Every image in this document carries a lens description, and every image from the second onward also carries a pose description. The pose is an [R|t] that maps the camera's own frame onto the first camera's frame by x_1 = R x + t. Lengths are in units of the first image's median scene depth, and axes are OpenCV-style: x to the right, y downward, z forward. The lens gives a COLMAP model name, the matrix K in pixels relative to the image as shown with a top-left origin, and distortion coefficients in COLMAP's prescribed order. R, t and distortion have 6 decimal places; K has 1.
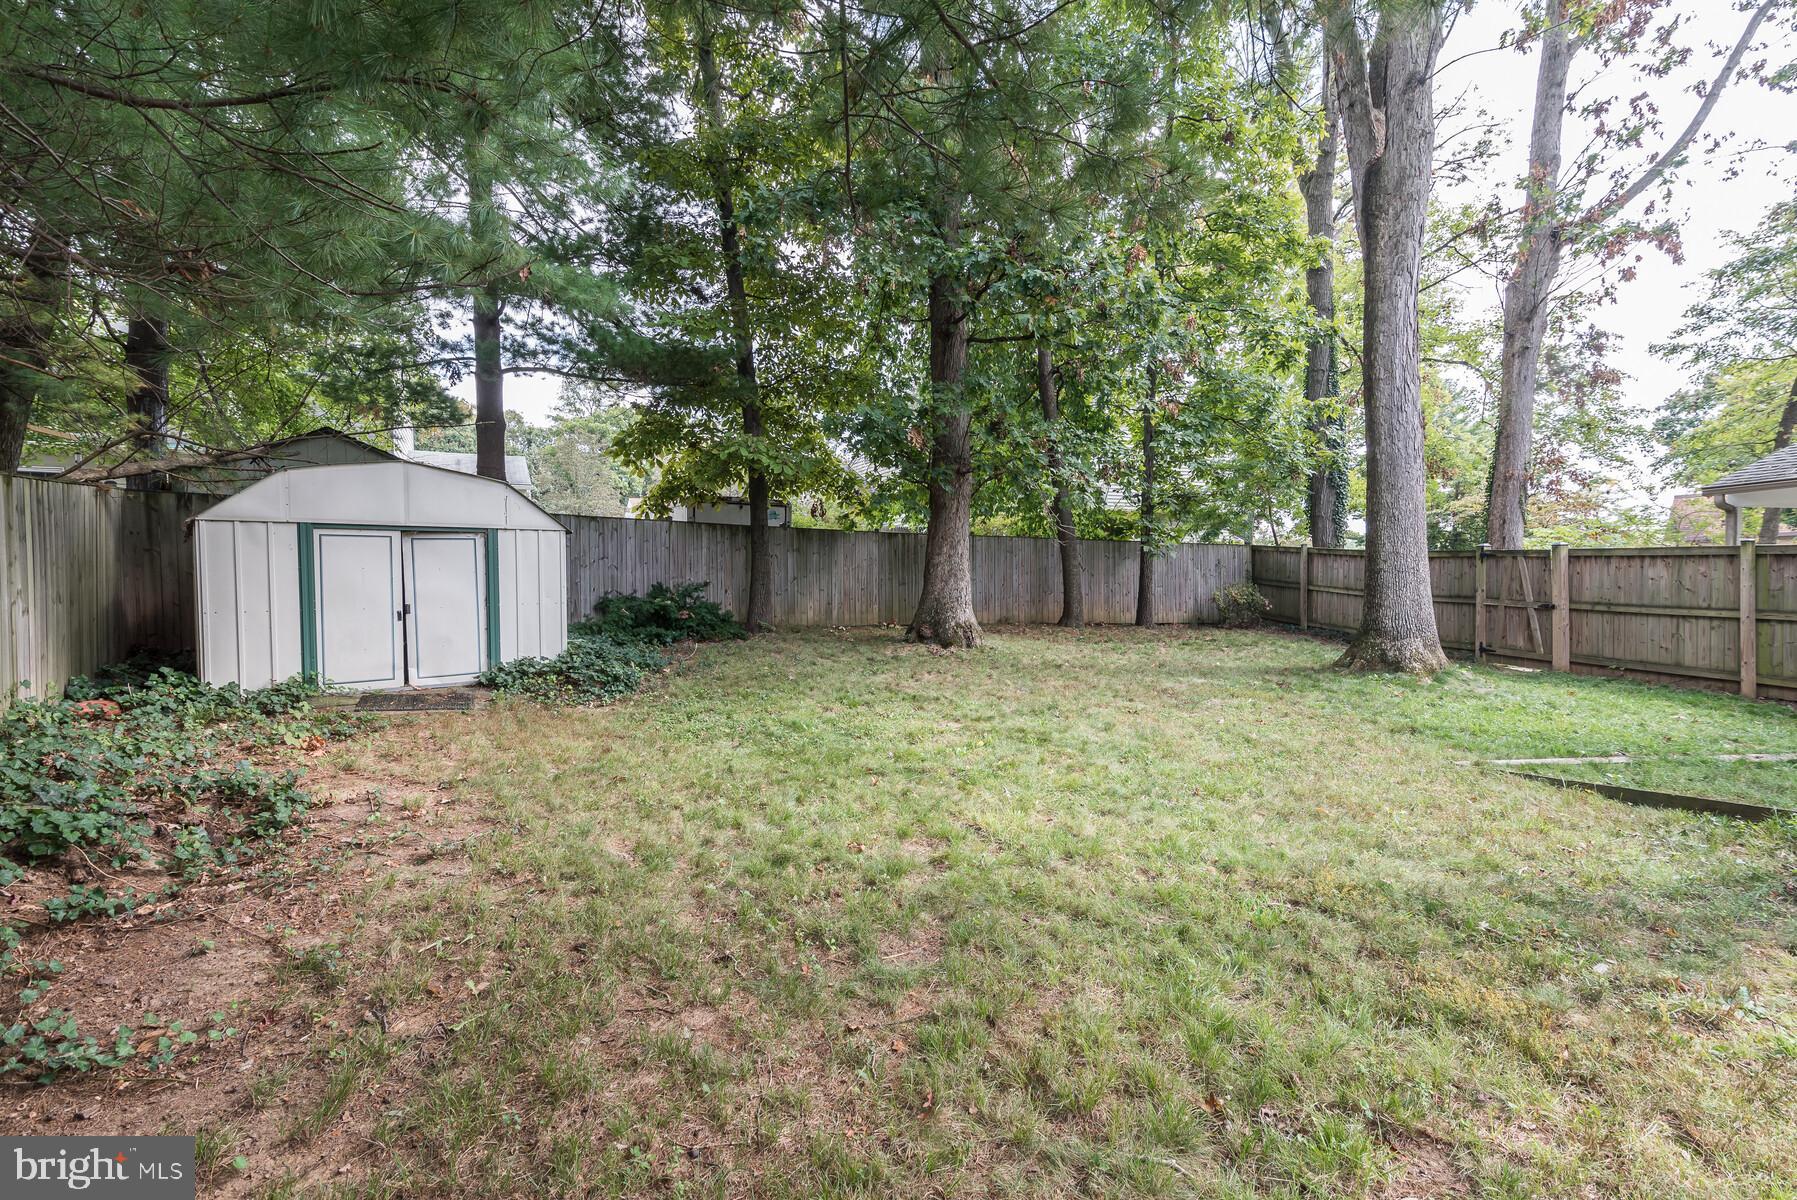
lens RADIAL K [[802.2, 0, 898.5], [0, 802.2, 600.0], [0, 0, 1]] dist [0.015618, -0.000935]
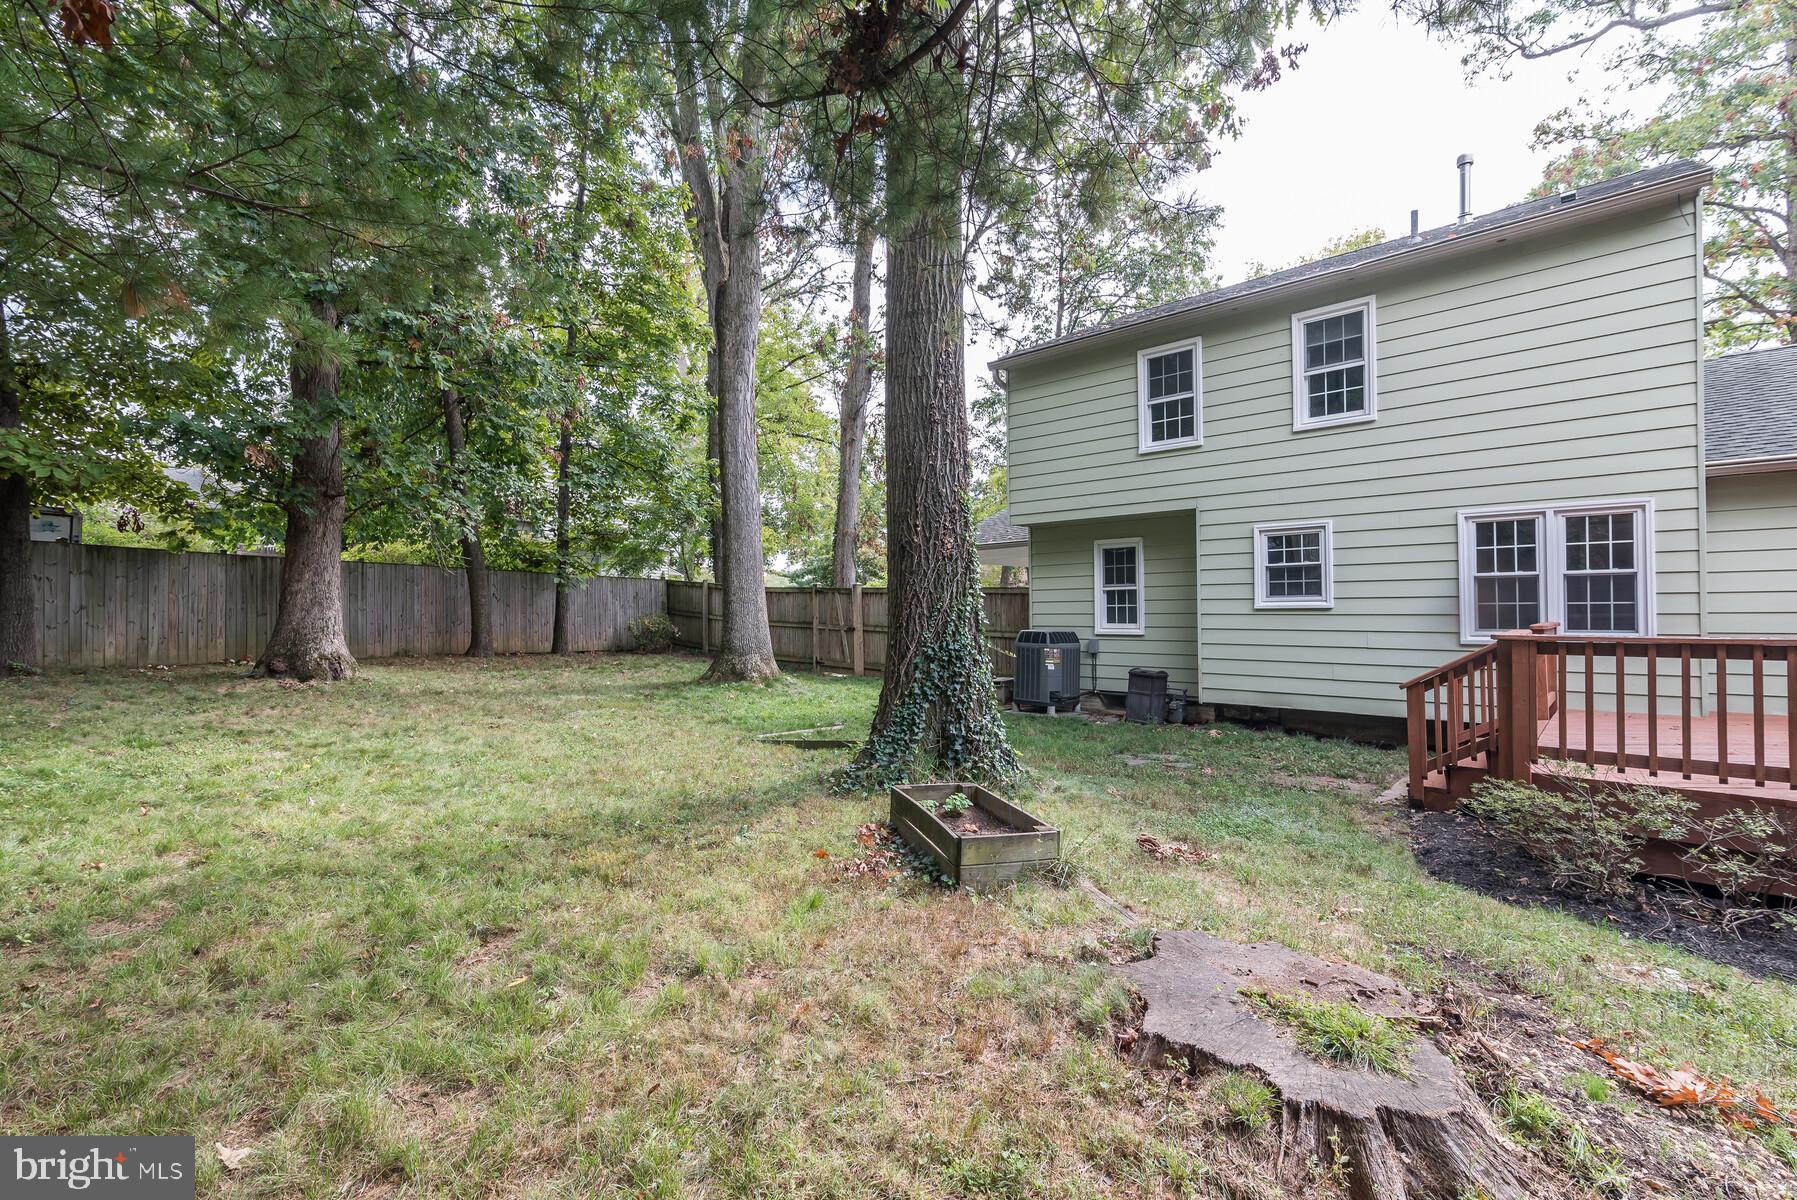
lens RADIAL K [[802.2, 0, 898.5], [0, 802.2, 600.0], [0, 0, 1]] dist [0.015618, -0.000935]
pose [[0.806666, 0.007954, 0.590955, 0.052556], [0.016247, 0.999233, -0.035627, 0.008623], [-0.590785, 0.038340, 0.805918, -0.146526]]
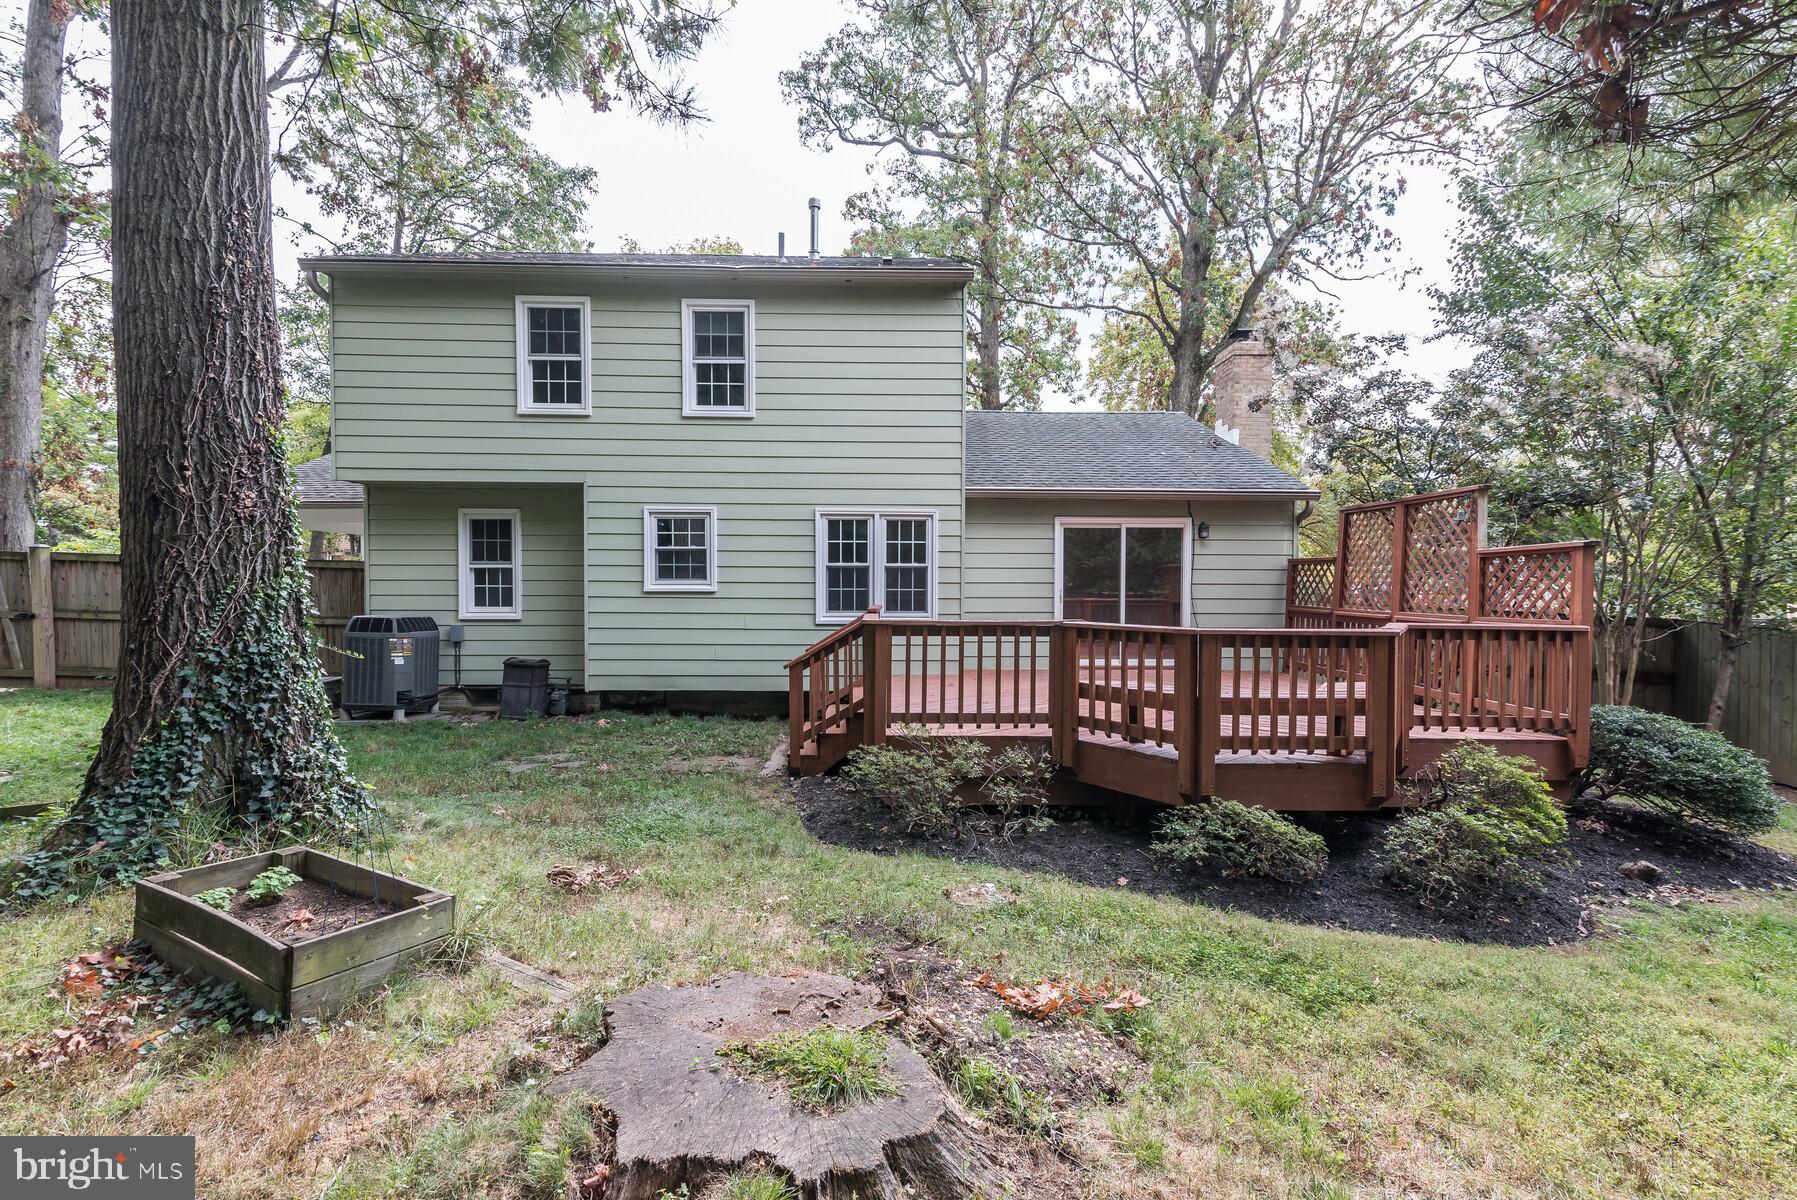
lens RADIAL K [[802.2, 0, 898.5], [0, 802.2, 600.0], [0, 0, 1]] dist [0.015618, -0.000935]
pose [[0.173913, -0.011886, 0.984689, 0.084429], [0.018221, 0.999795, 0.008850, -0.000117], [-0.984592, 0.016403, 0.174094, -0.088266]]
